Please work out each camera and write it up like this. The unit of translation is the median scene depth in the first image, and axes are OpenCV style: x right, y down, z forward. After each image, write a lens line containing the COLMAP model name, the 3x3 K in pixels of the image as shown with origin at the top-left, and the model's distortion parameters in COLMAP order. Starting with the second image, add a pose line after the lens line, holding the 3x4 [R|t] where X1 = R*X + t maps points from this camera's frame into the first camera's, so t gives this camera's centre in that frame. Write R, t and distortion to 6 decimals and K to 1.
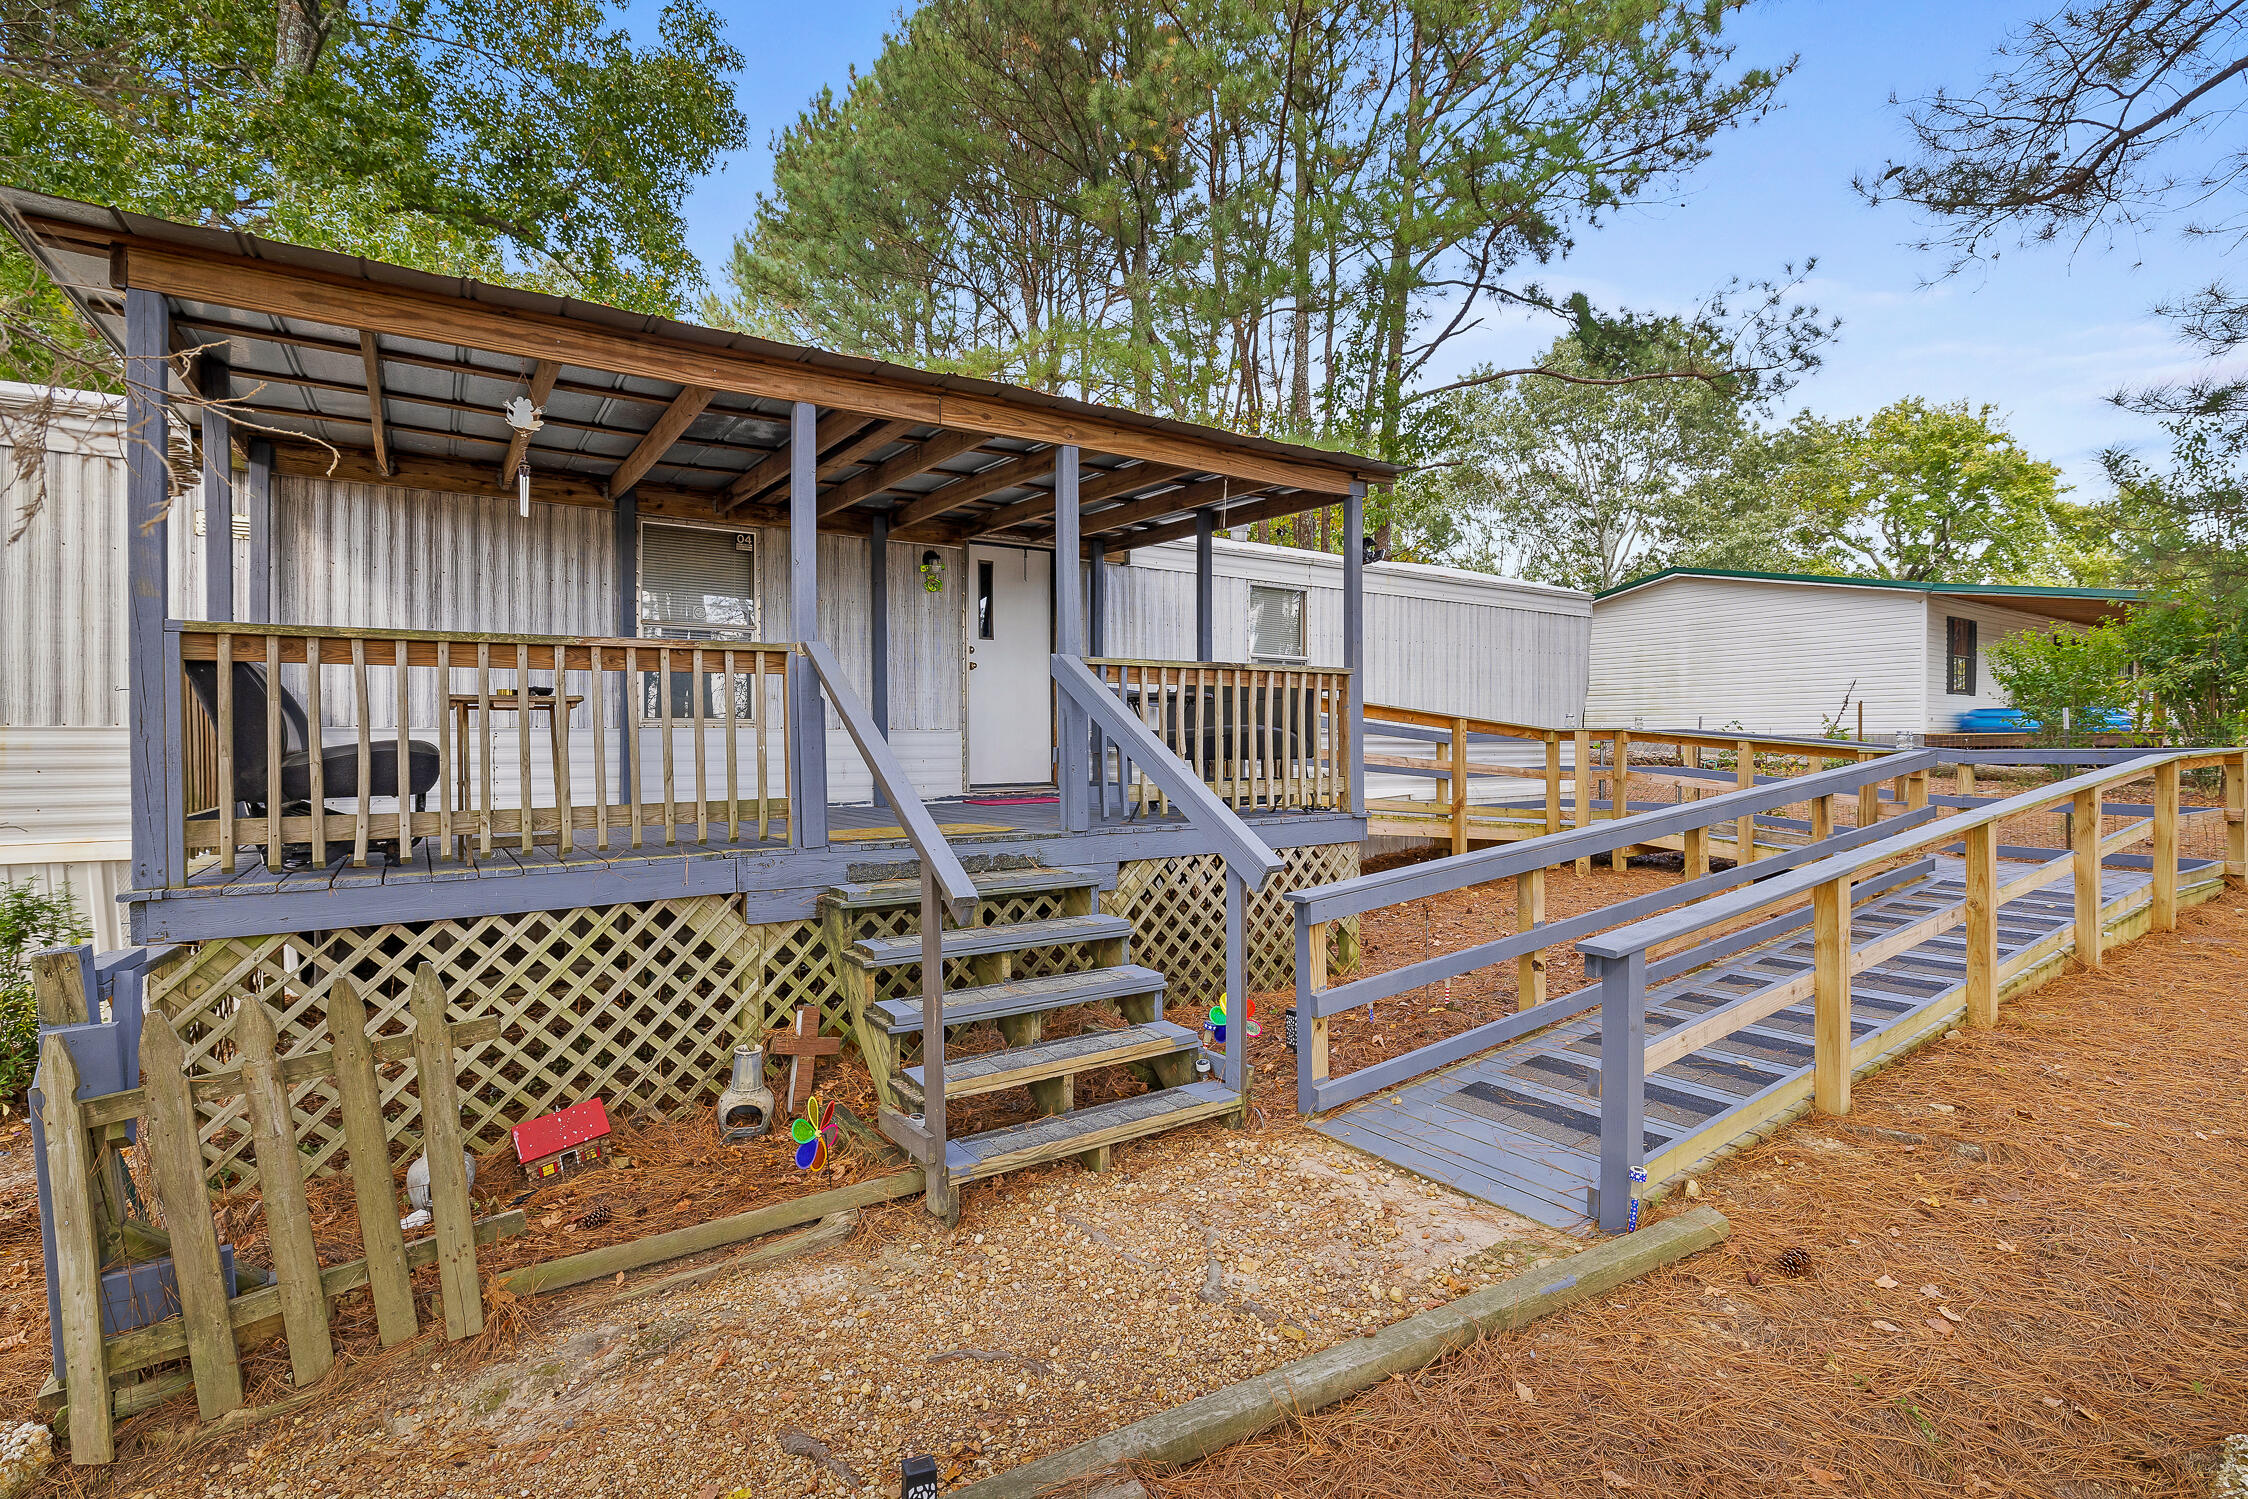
lens RADIAL K [[1058.8, 0, 1116.3], [0, 1058.8, 736.2], [0, 0, 1]] dist [0.002273, -0.000506]
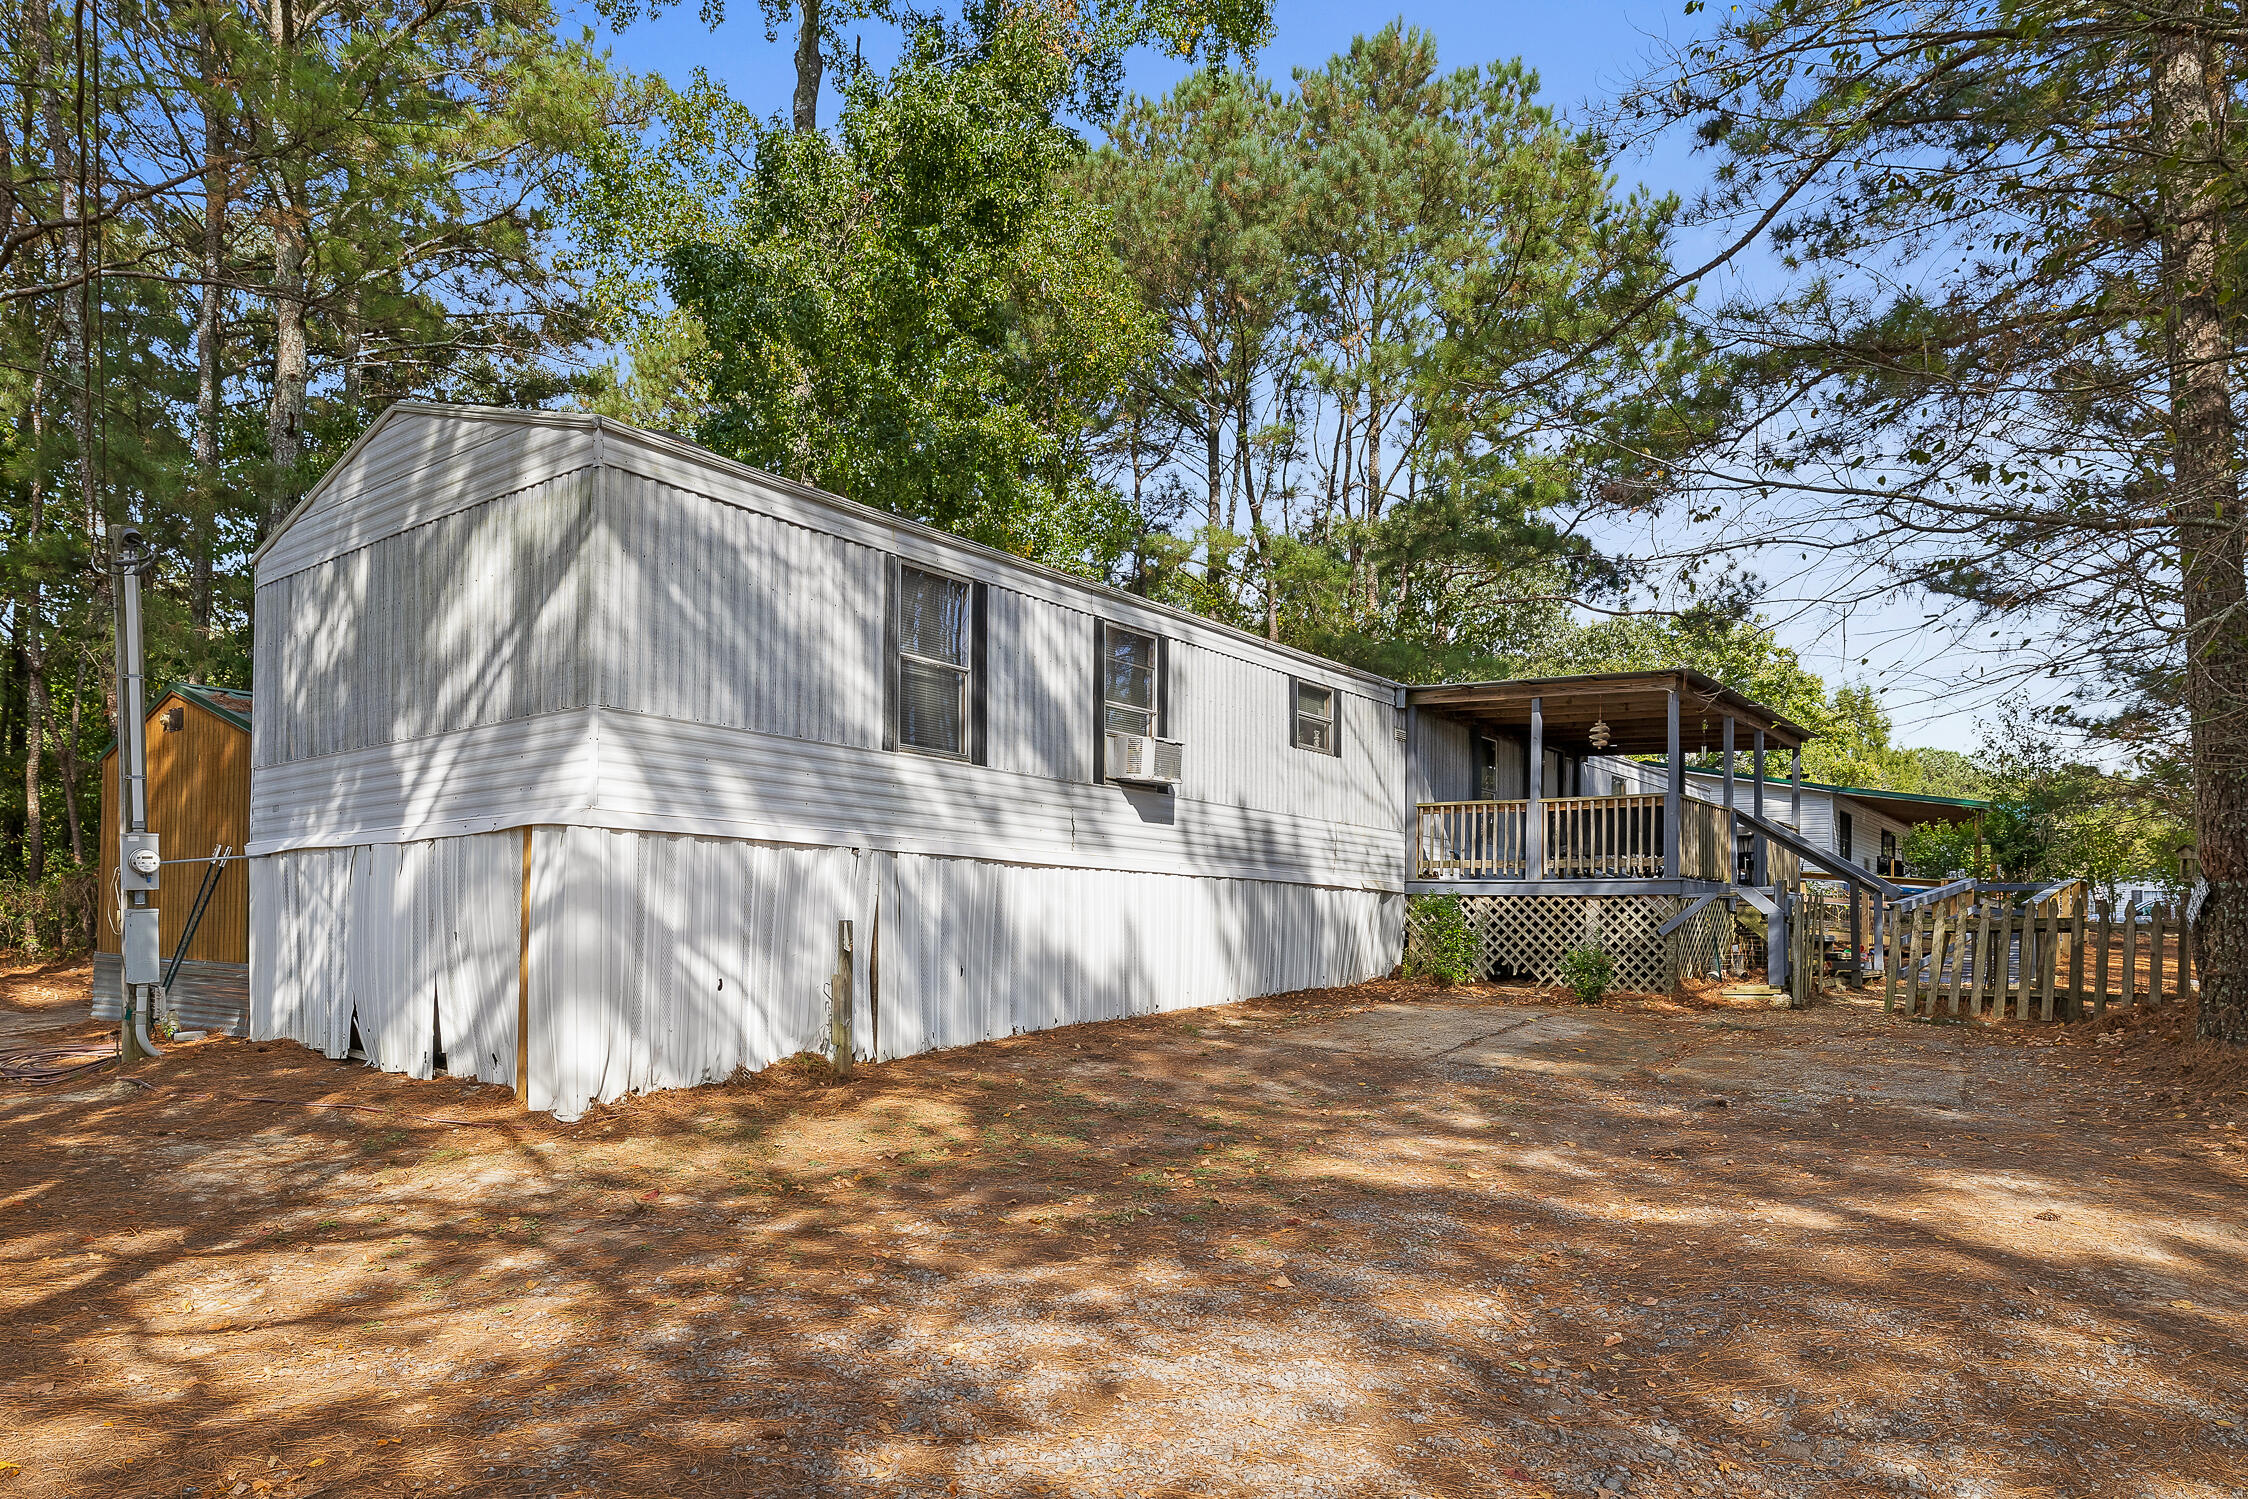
lens RADIAL K [[1352.0, 0, 1114.0], [0, 1352.0, 908.0], [0, 0, 1]] dist [-0.005505, -0.000933]
pose [[0.959990, 0.024912, 0.278924, -0.600109], [-0.021899, 0.999663, -0.013915, 0.057683], [-0.279177, 0.007250, 0.960212, -0.414296]]
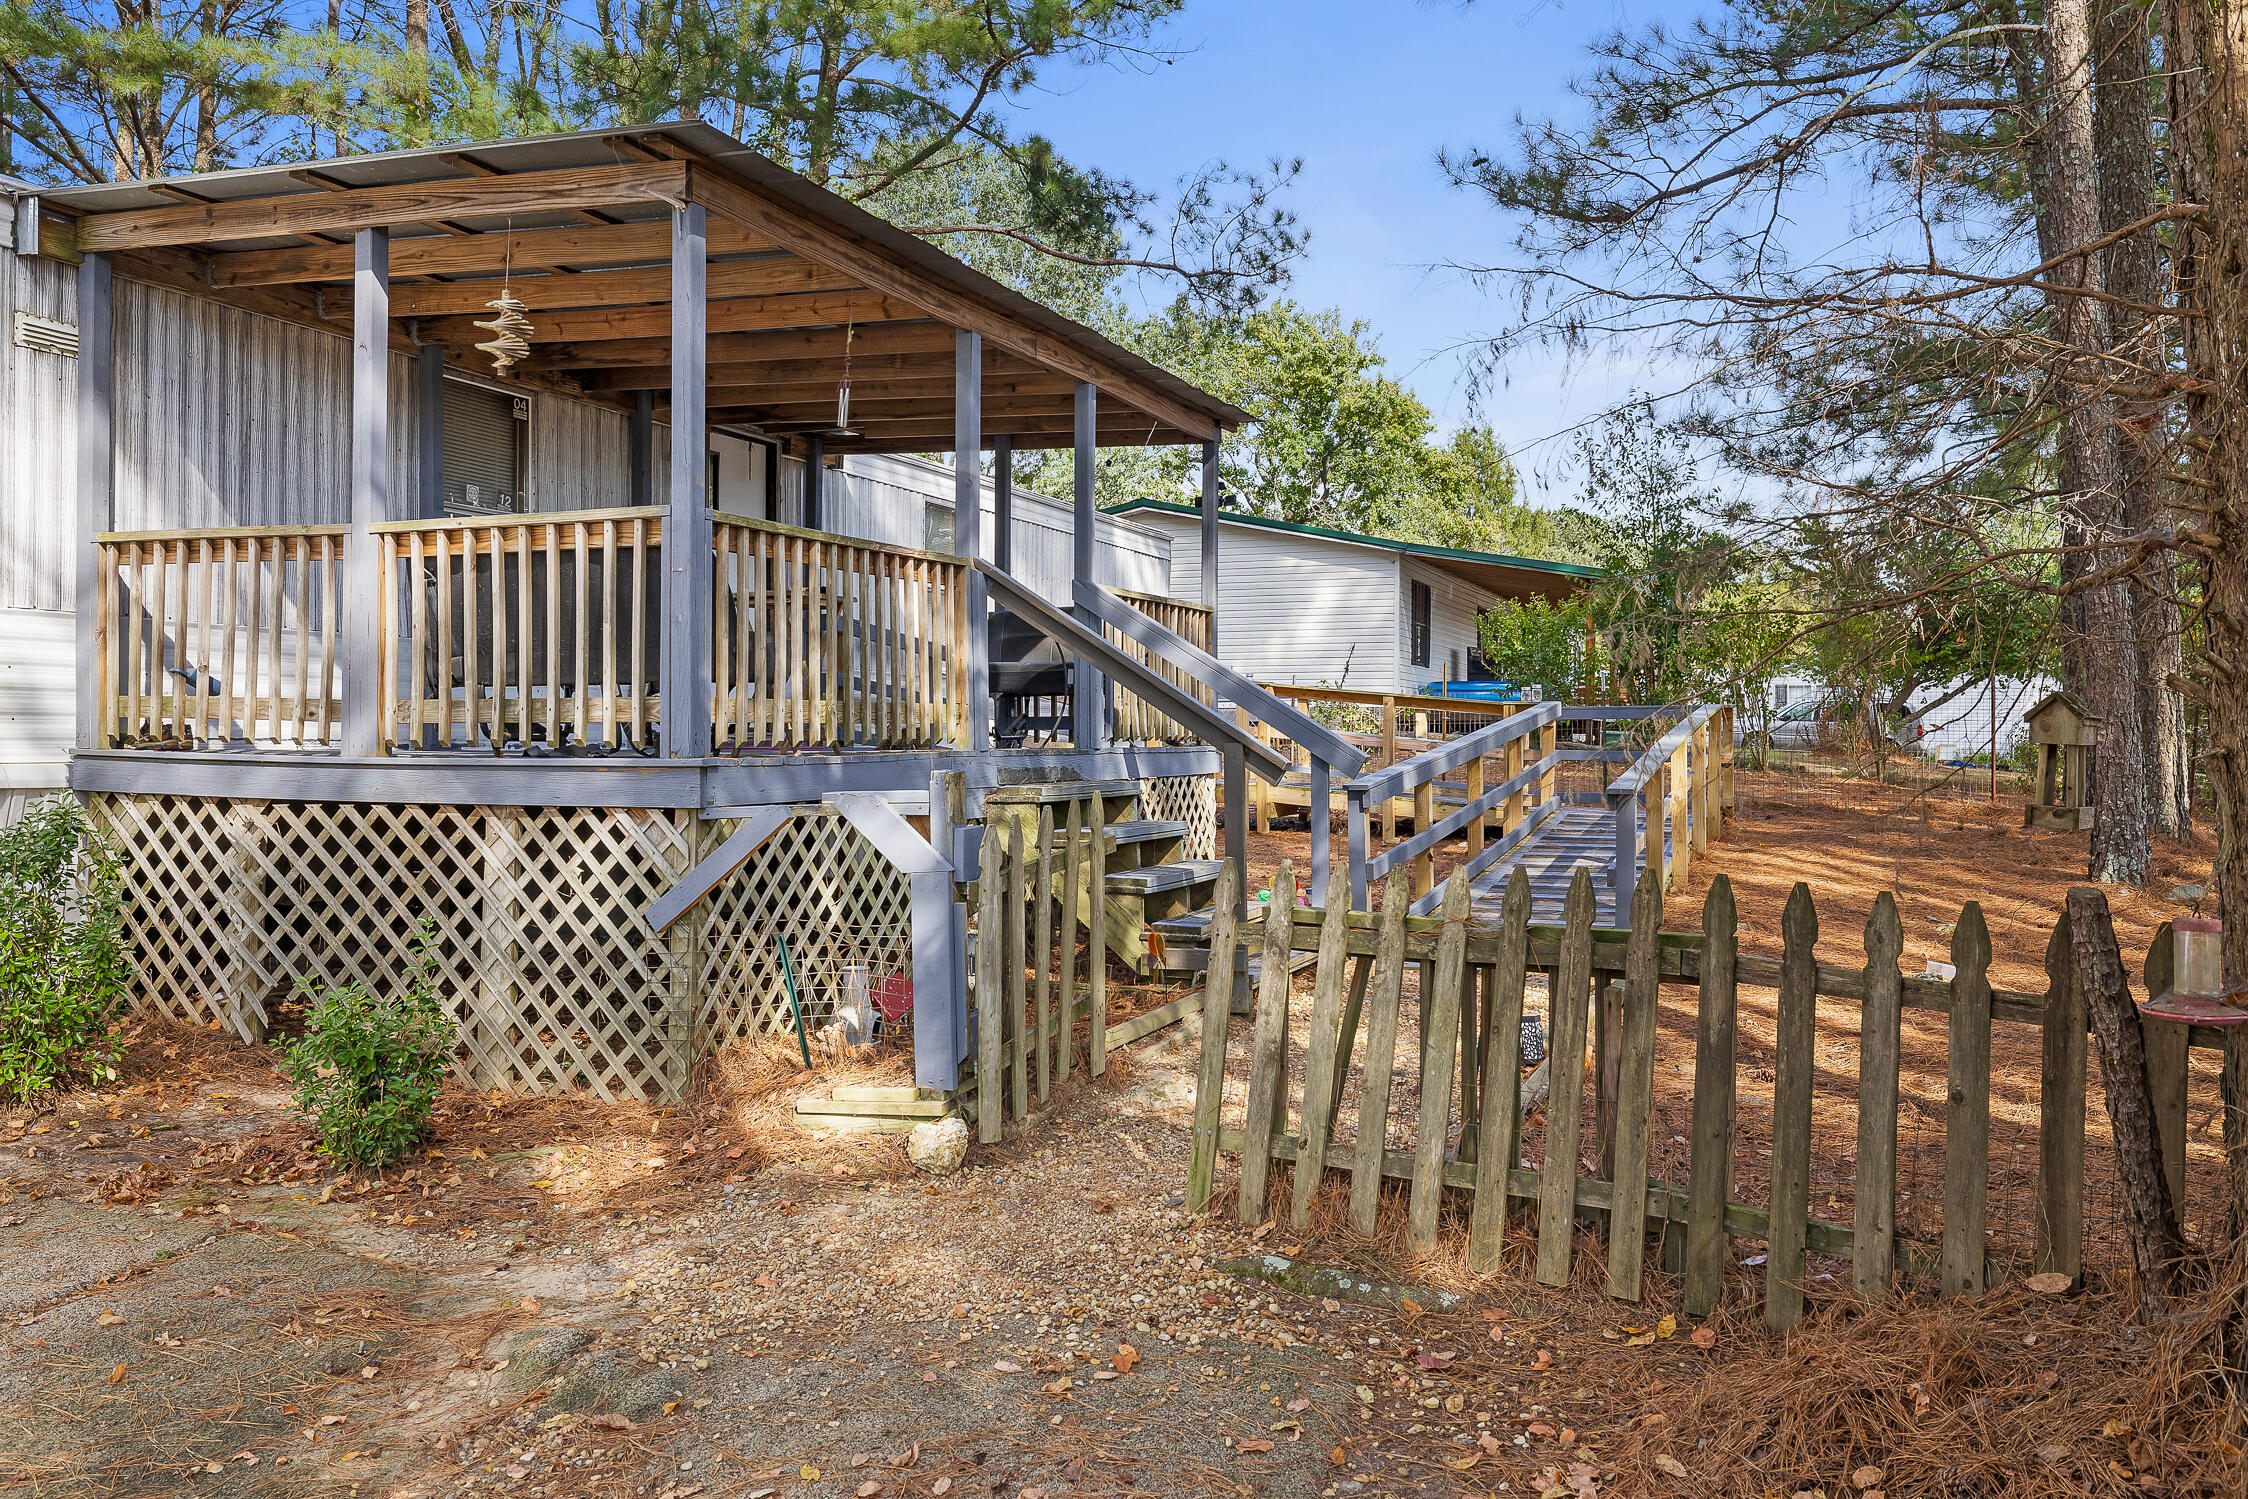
lens RADIAL K [[1761.4, 0, 1125.4], [0, 1761.4, 751.3], [0, 0, 1]] dist [-0.004003, 0.003401]
pose [[0.836269, 0.002639, 0.548314, -0.254191], [-0.009434, 0.999910, 0.009576, 0.023232], [-0.548239, -0.013181, 0.836218, -0.141179]]
